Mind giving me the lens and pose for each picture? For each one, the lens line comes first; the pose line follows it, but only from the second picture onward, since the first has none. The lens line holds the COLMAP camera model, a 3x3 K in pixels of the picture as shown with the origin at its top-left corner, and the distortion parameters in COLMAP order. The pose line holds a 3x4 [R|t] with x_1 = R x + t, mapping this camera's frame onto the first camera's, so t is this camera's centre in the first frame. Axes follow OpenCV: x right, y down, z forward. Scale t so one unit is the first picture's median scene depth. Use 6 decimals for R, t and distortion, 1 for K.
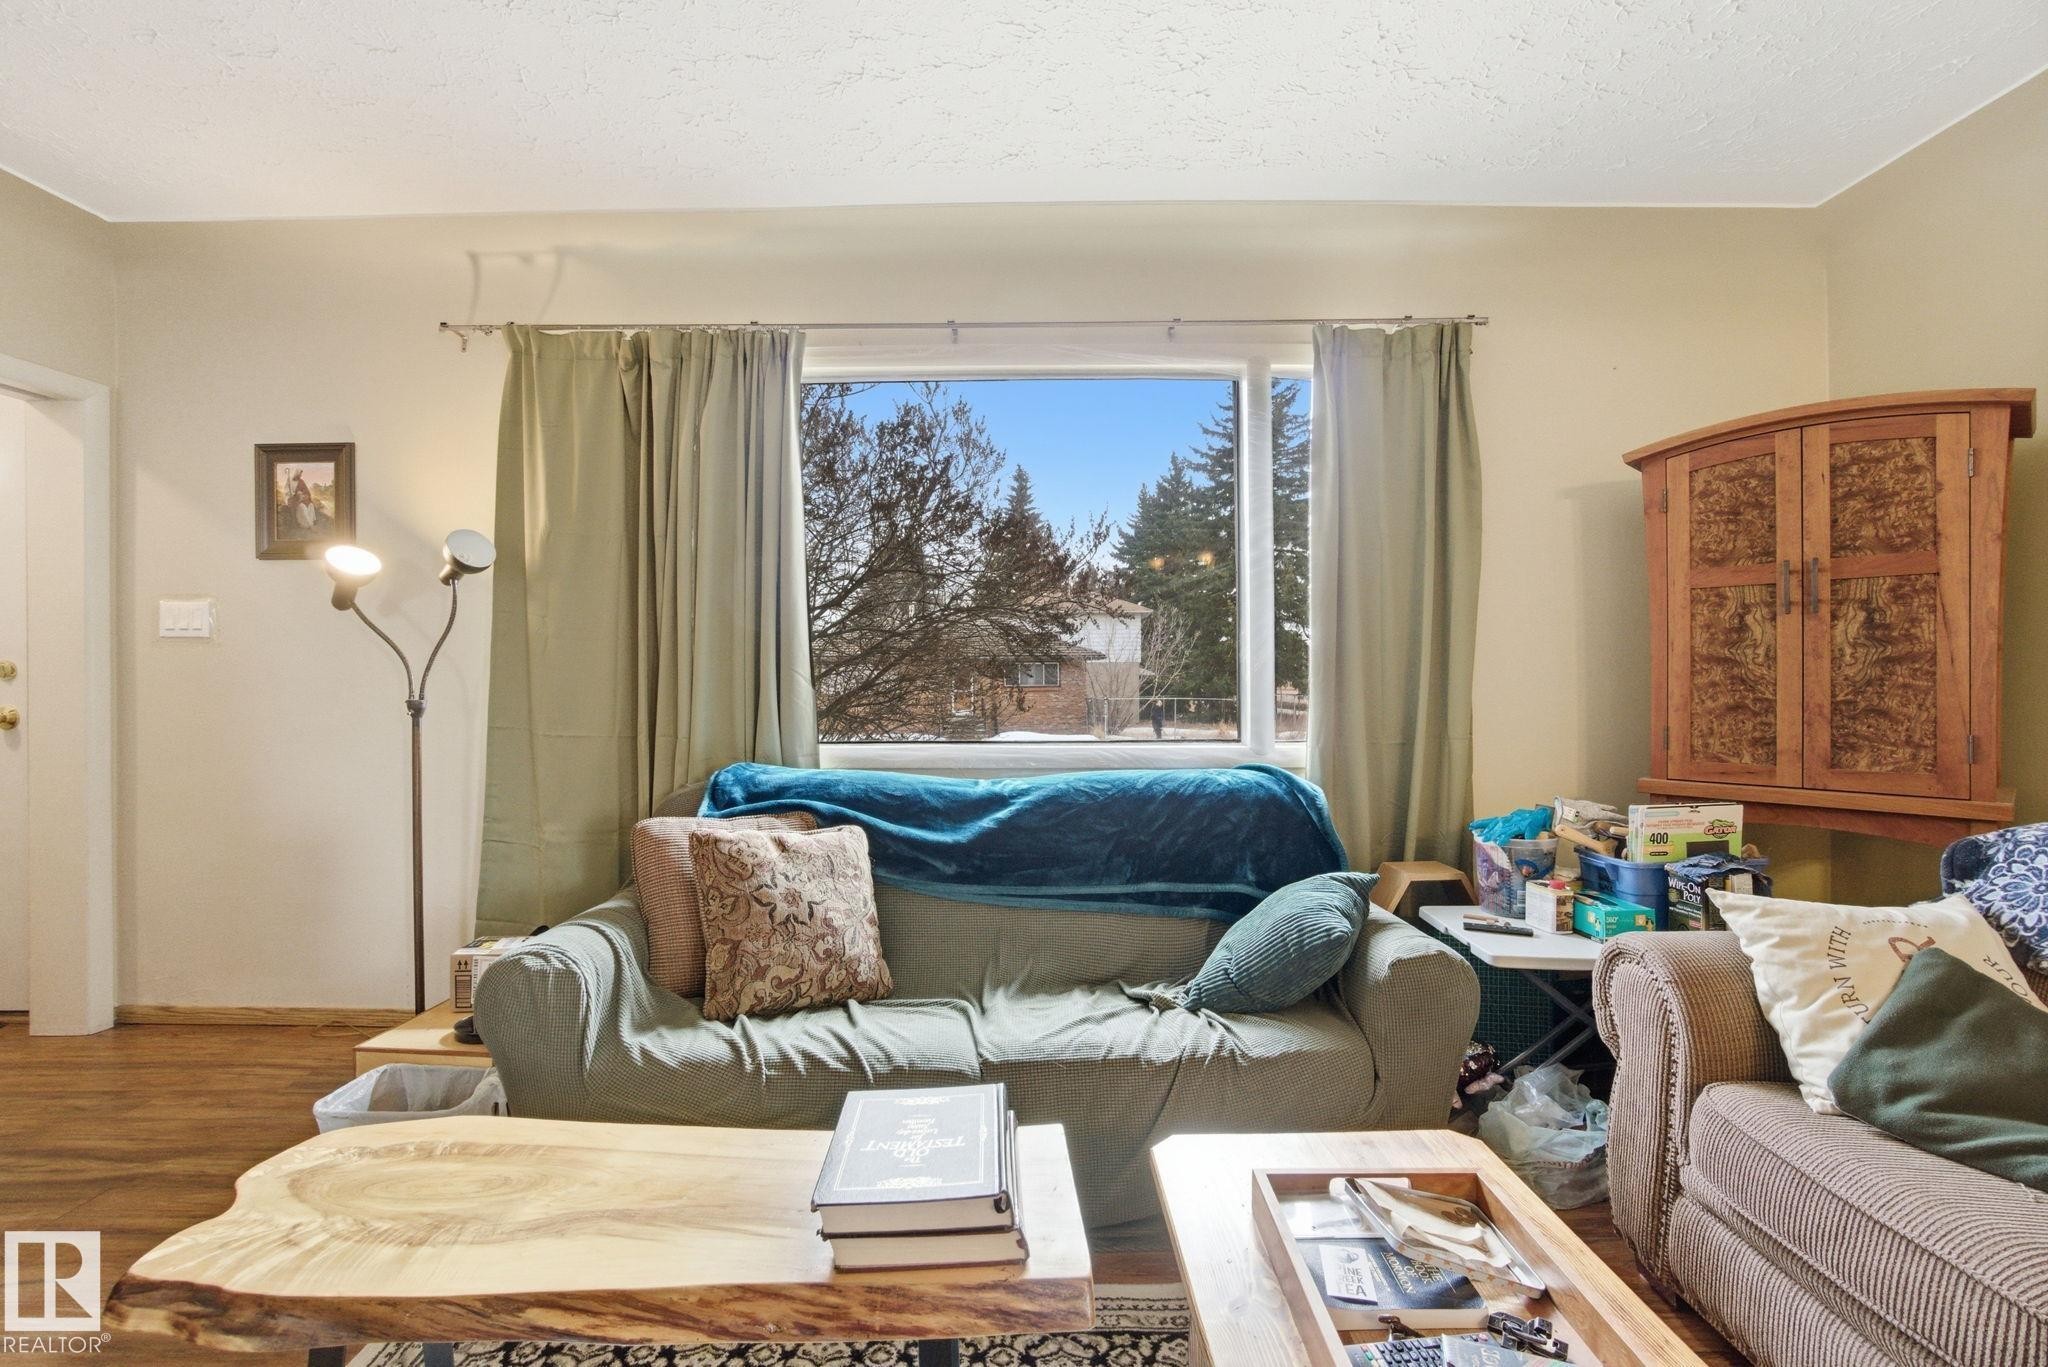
lens RADIAL K [[935.6, 0, 1011.9], [0, 935.6, 665.9], [0, 0, 1]] dist [-0.031728, 0.000762]
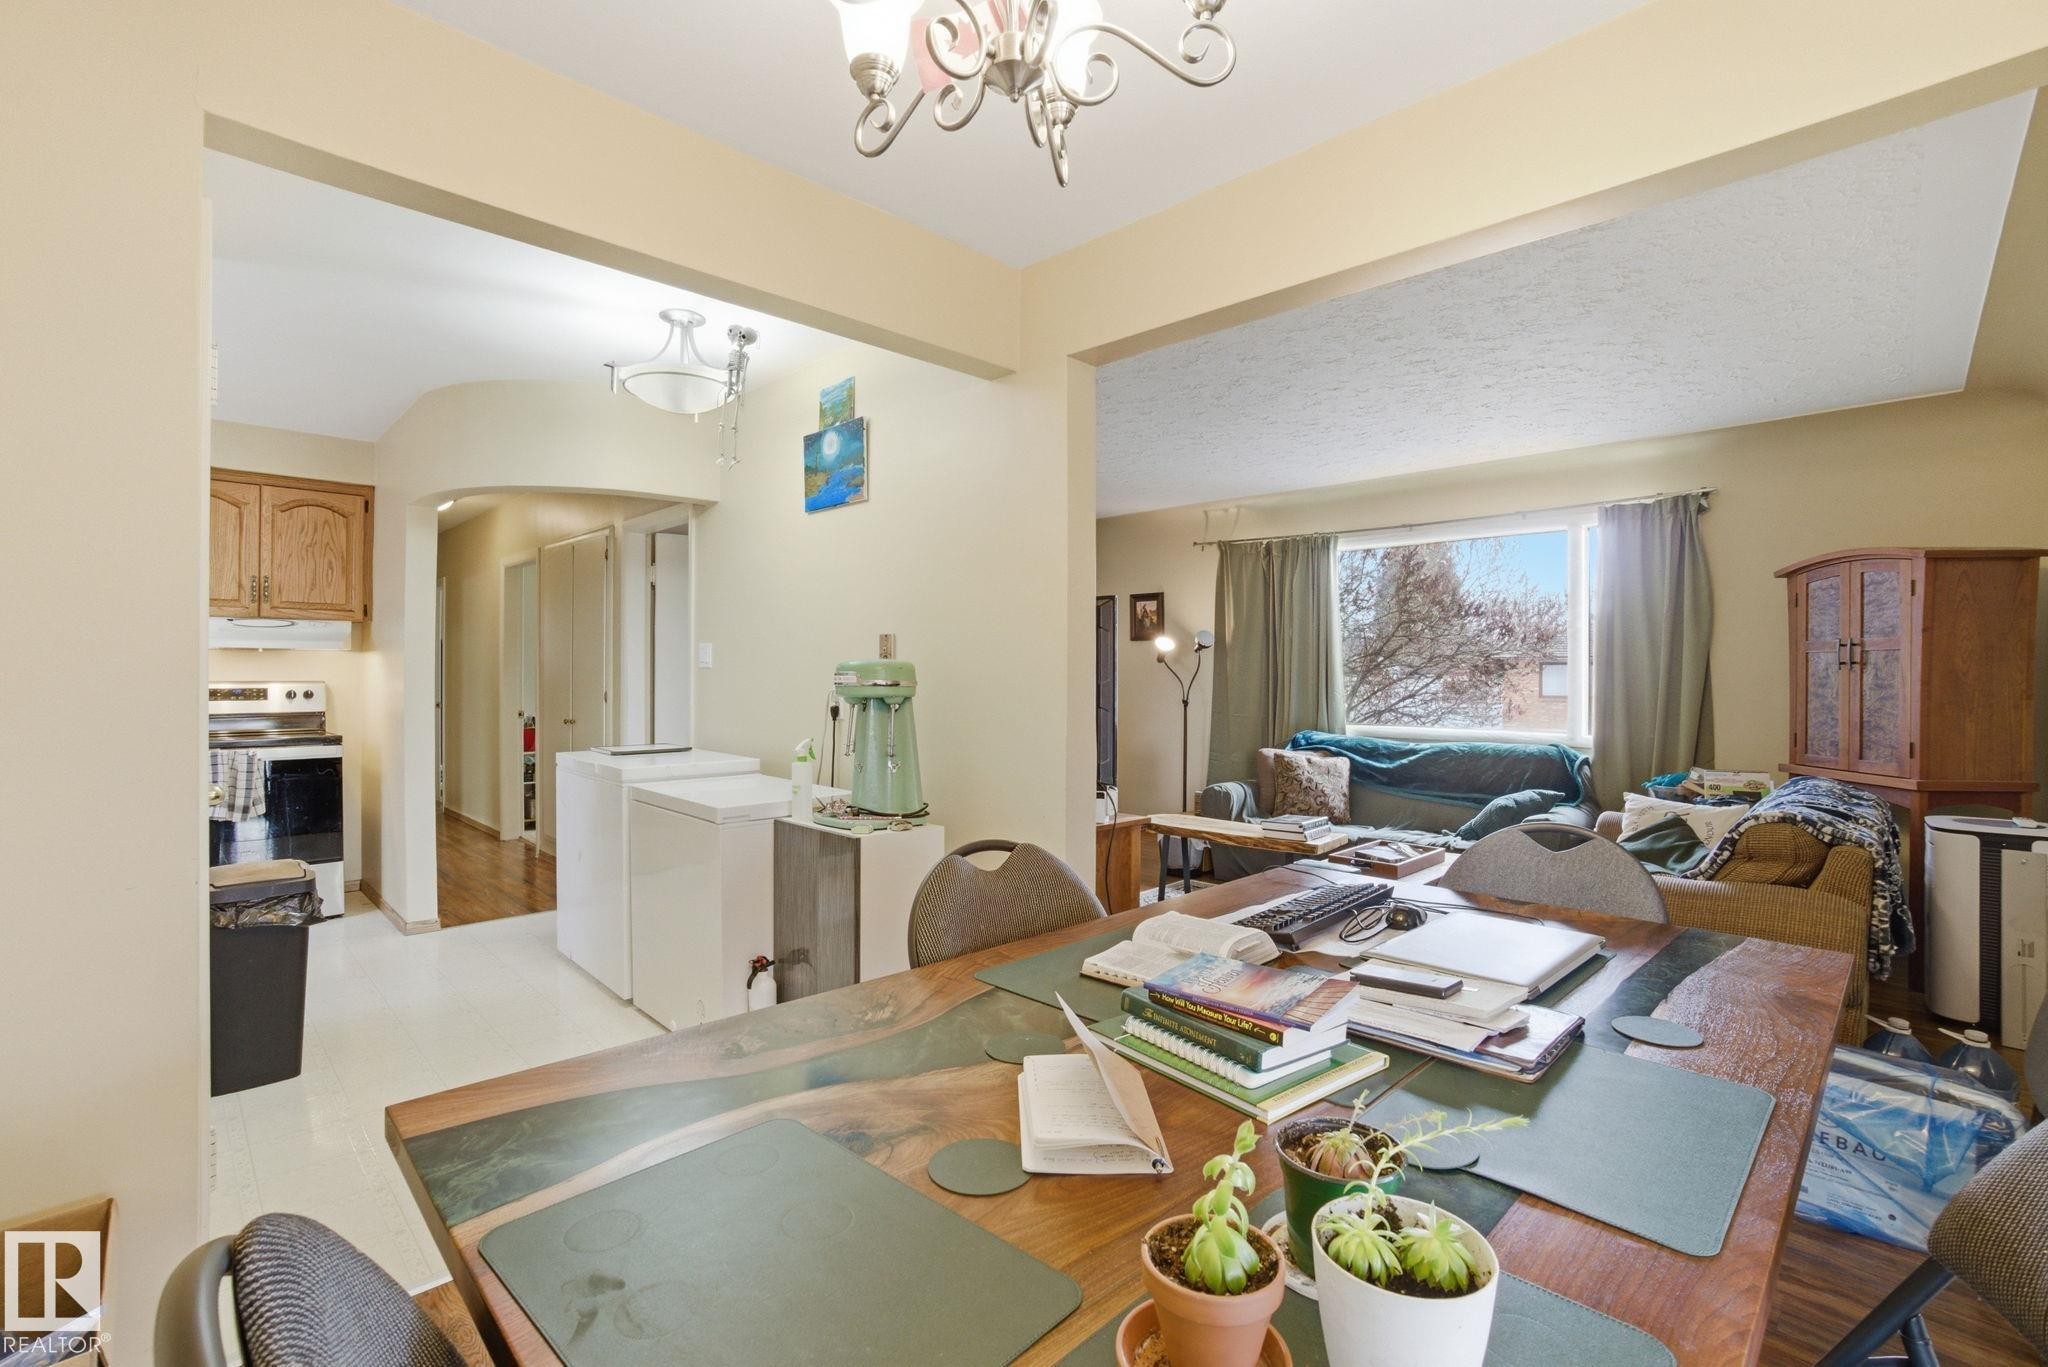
lens RADIAL K [[935.6, 0, 1011.9], [0, 935.6, 665.9], [0, 0, 1]] dist [-0.031728, 0.000762]
pose [[0.716511, -0.000736, -0.697576, 0.790628], [0.002708, 0.999995, 0.001726, -0.060081], [0.697571, -0.003126, 0.716509, -1.154074]]
